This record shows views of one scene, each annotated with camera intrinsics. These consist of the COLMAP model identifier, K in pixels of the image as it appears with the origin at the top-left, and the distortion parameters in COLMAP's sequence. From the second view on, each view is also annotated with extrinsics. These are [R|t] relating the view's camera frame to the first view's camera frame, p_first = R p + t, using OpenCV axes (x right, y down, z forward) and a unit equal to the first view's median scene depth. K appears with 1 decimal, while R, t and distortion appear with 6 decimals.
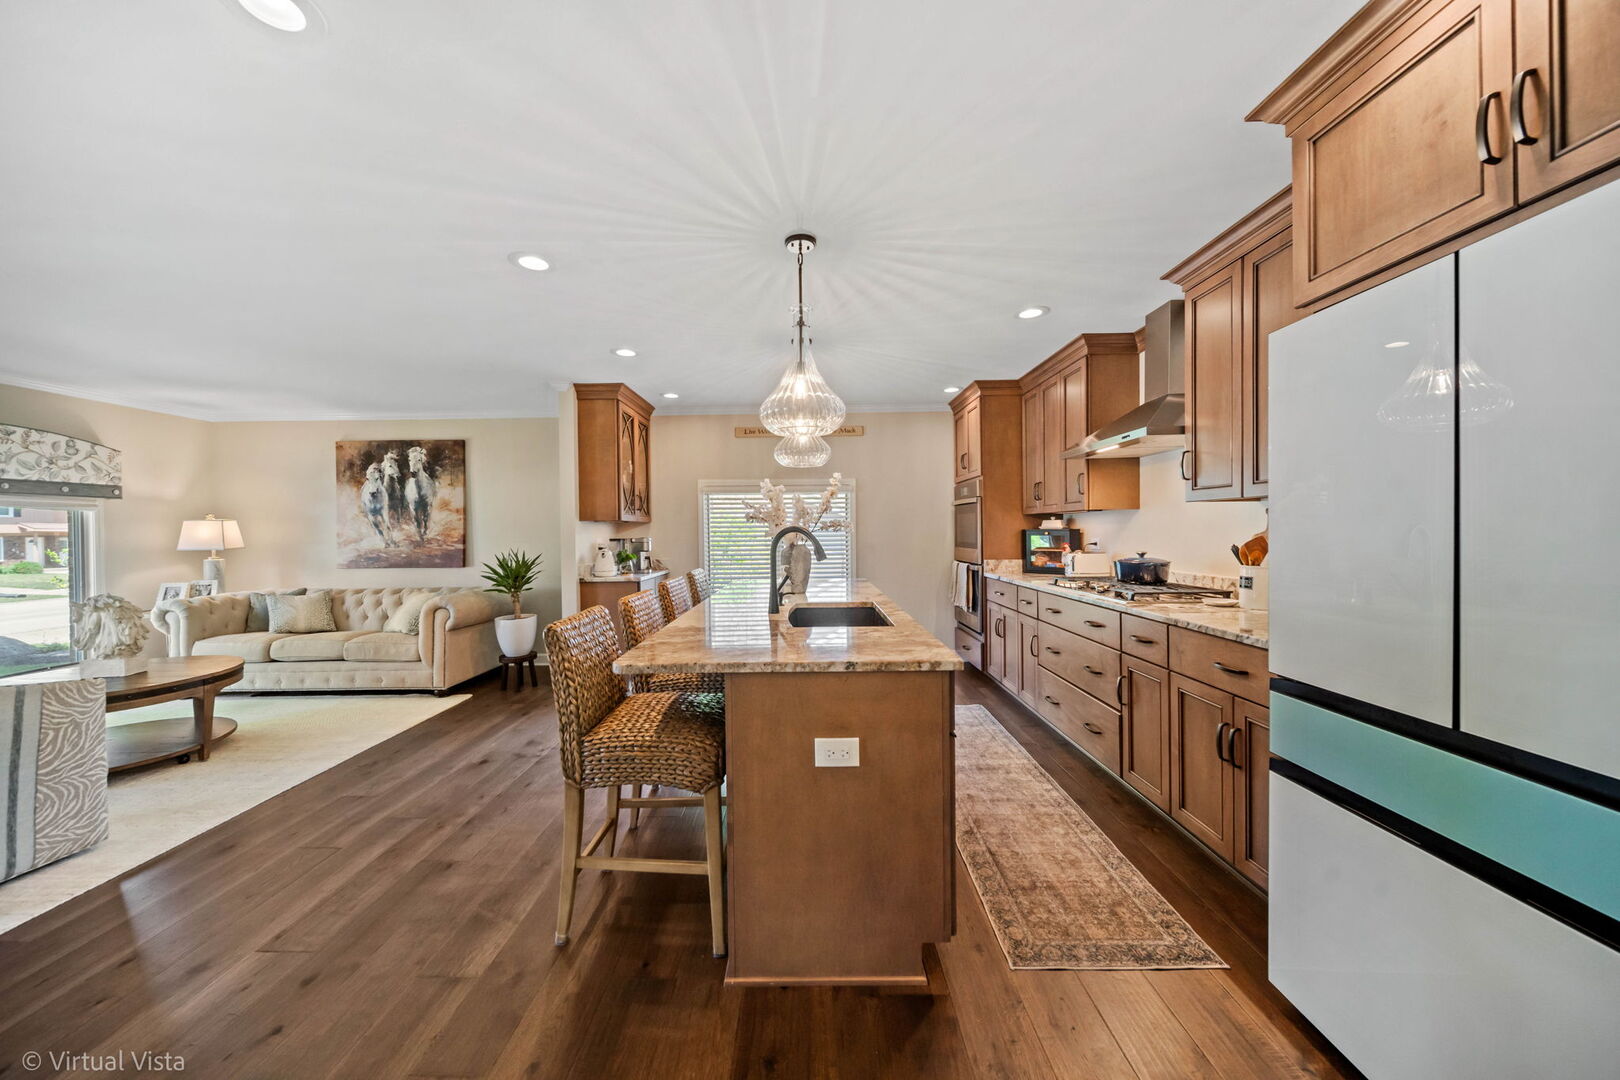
lens RADIAL K [[574.7, 0, 806.1], [0, 574.7, 536.6], [0, 0, 1]] dist [-0.002104, -0.001134]
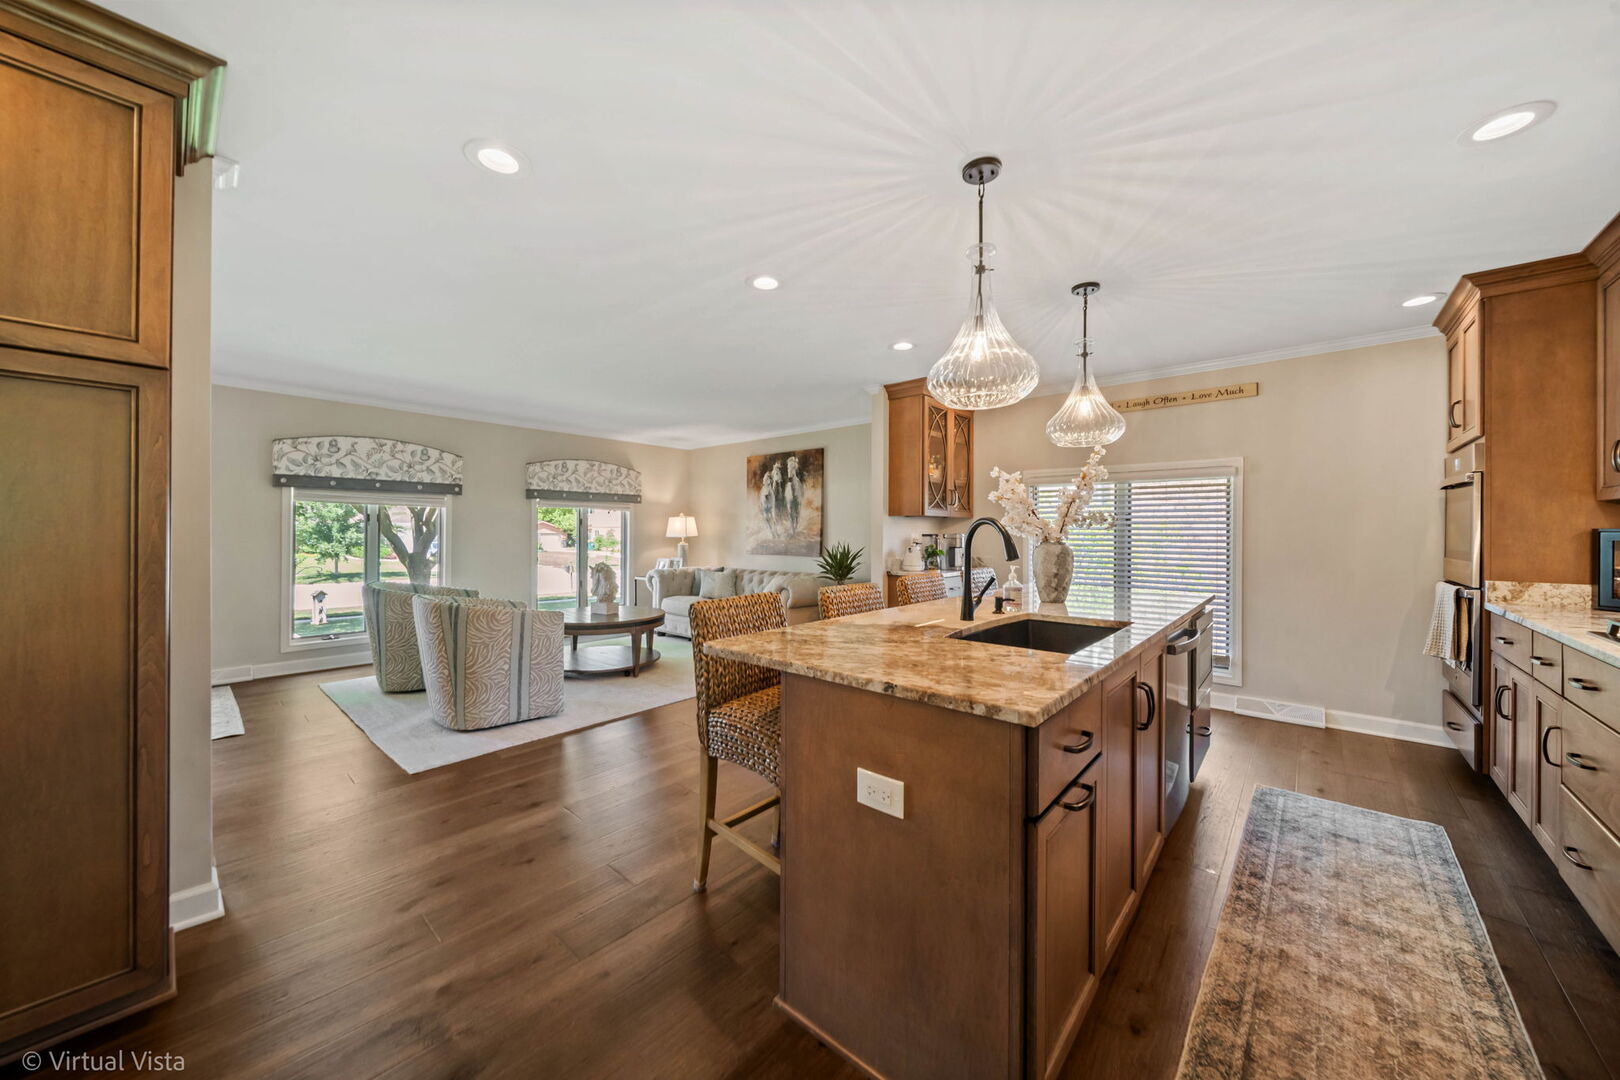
lens RADIAL K [[574.7, 0, 802.1], [0, 574.7, 533.8], [0, 0, 1]] dist [-0.002104, -0.001134]
pose [[0.750497, 0.016196, -0.660675, 0.179899], [-0.019007, 0.999815, 0.002919, 0.004713], [0.660600, 0.010367, 0.750667, 0.115921]]
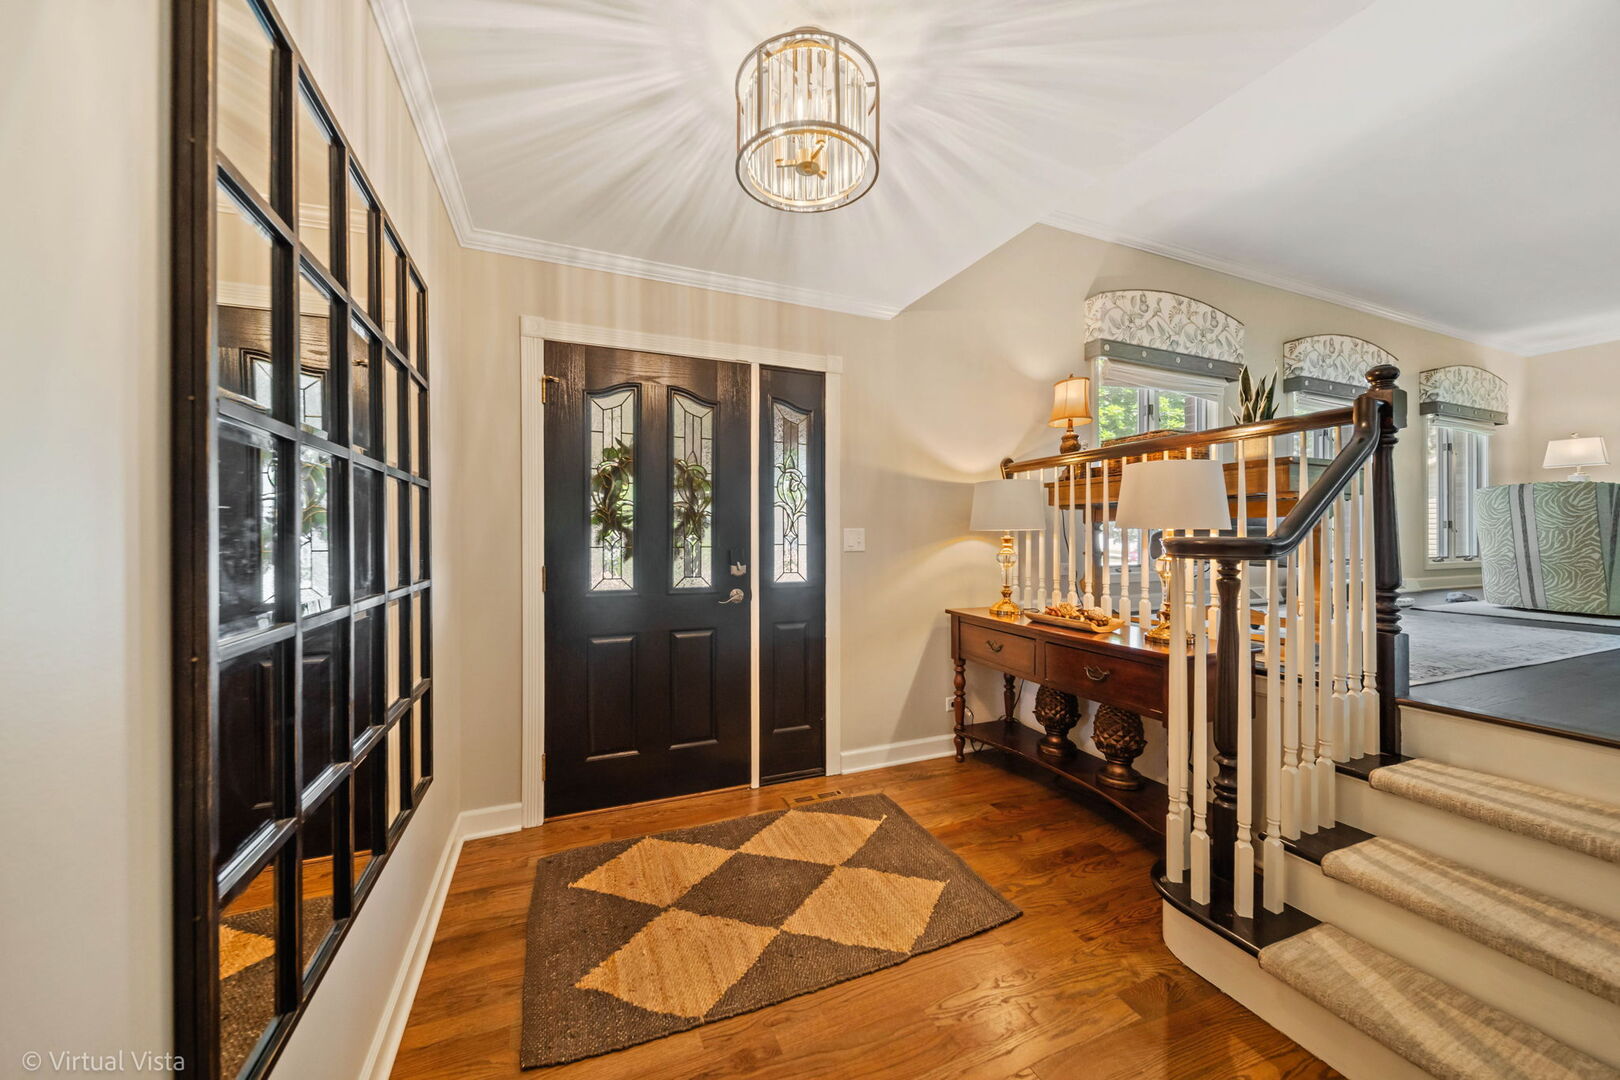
lens RADIAL K [[574.7, 0, 804.2], [0, 574.7, 538.7], [0, 0, 1]] dist [-0.002104, -0.001134]
pose [[0.389920, 0.008369, -0.920811, -0.687953], [-0.007155, 0.999956, 0.006059, 0.187399], [0.920821, 0.004226, 0.389963, -0.872274]]
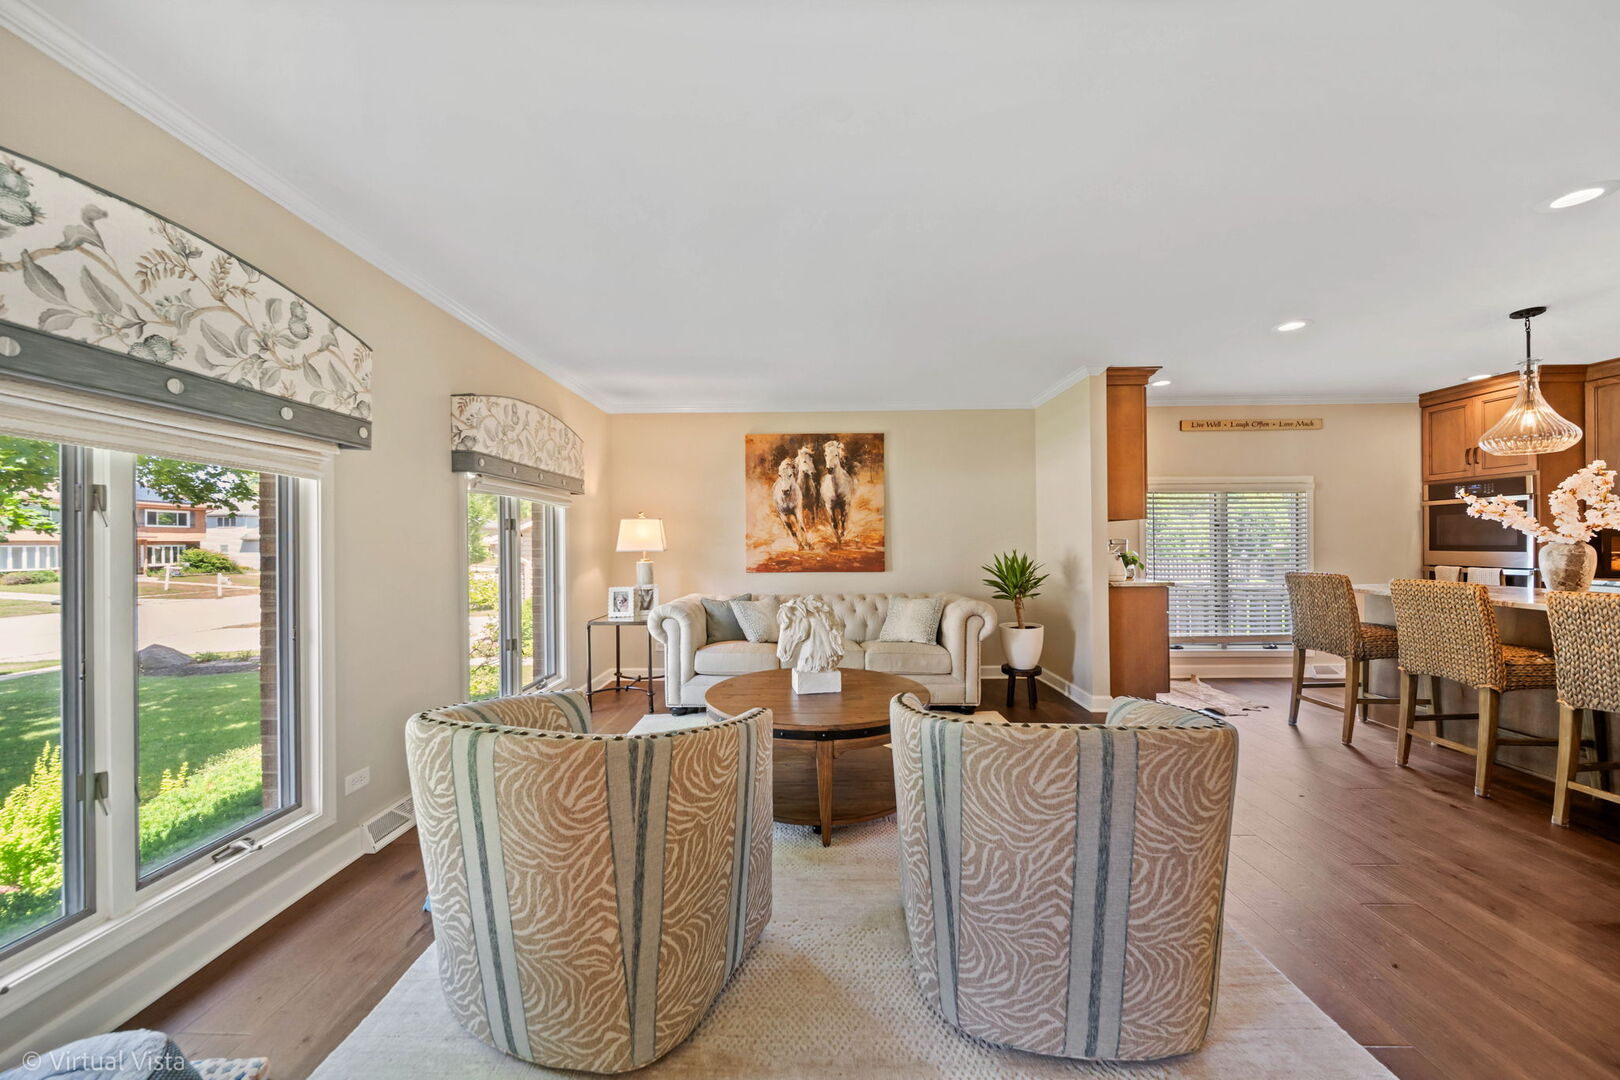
lens RADIAL K [[574.7, 0, 798.5], [0, 574.7, 546.1], [0, 0, 1]] dist [-0.002104, -0.001134]
pose [[0.999921, 0.002349, -0.012329, -0.875024], [-0.002393, 0.999991, -0.003515, 0.019609], [0.012320, 0.003544, 0.999918, 0.090574]]
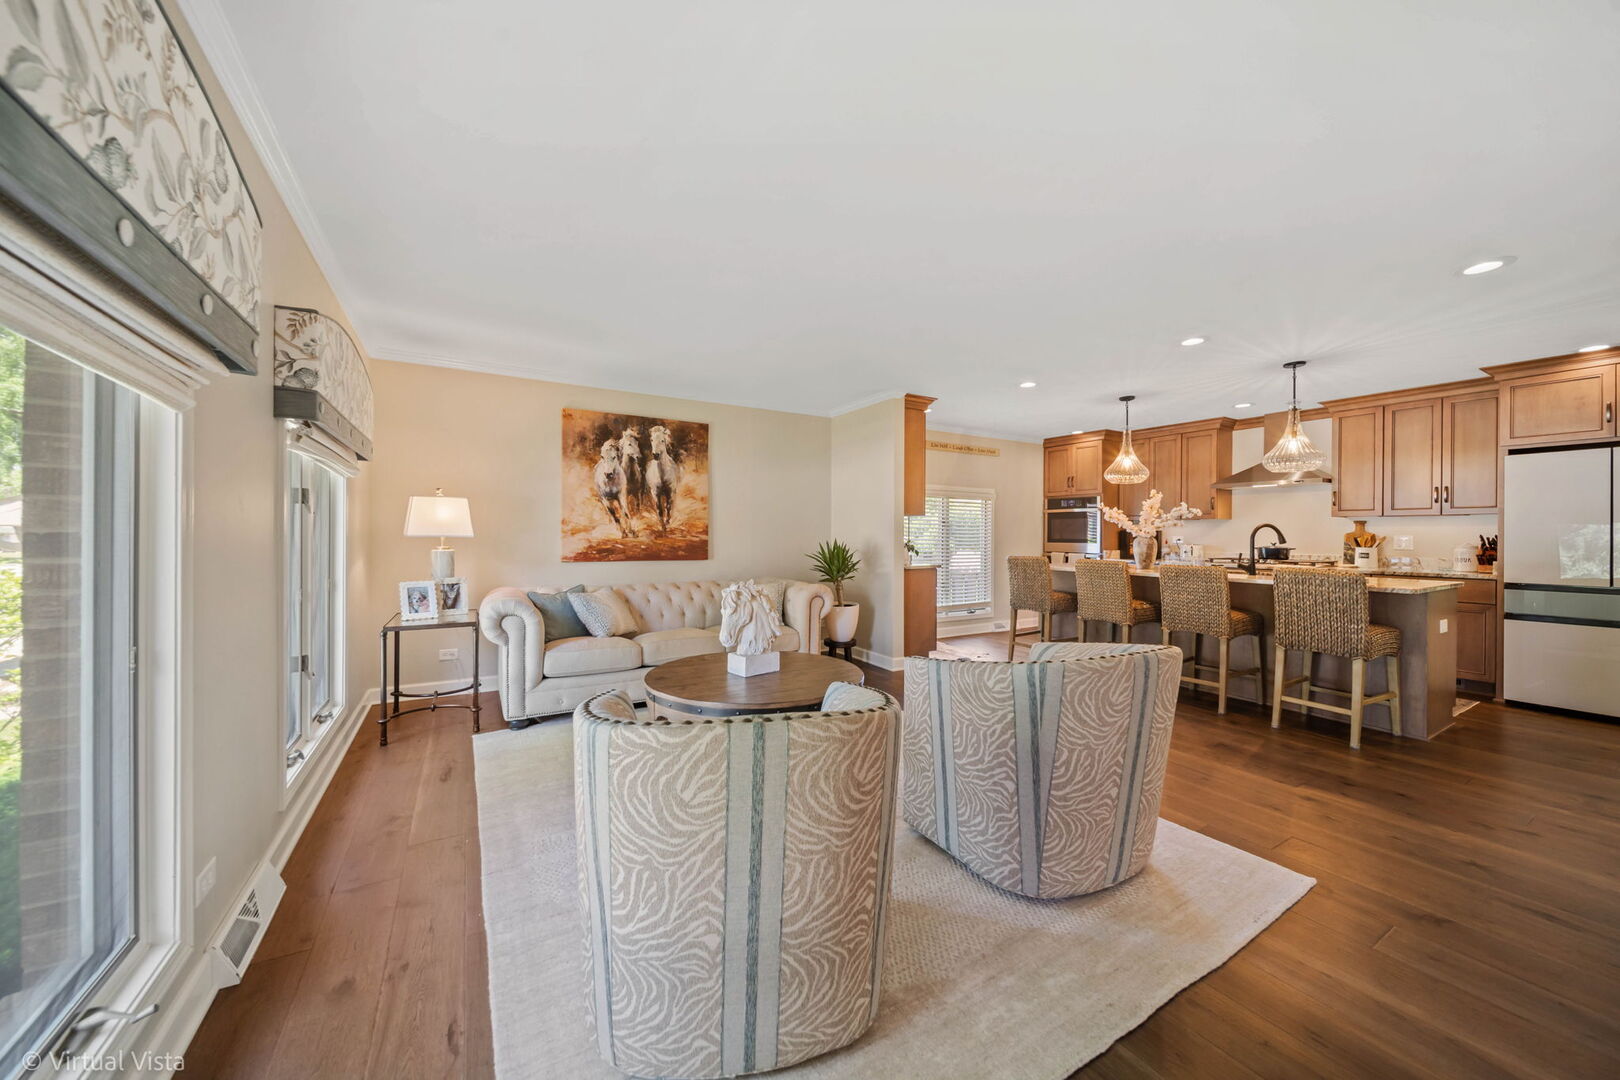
lens RADIAL K [[574.7, 0, 801.1], [0, 574.7, 536.3], [0, 0, 1]] dist [-0.002104, -0.001134]
pose [[0.858105, 0.014294, 0.513275, -1.147821], [-0.010518, 0.999892, -0.010262, 0.028167], [-0.513366, 0.003407, 0.858163, 0.137862]]
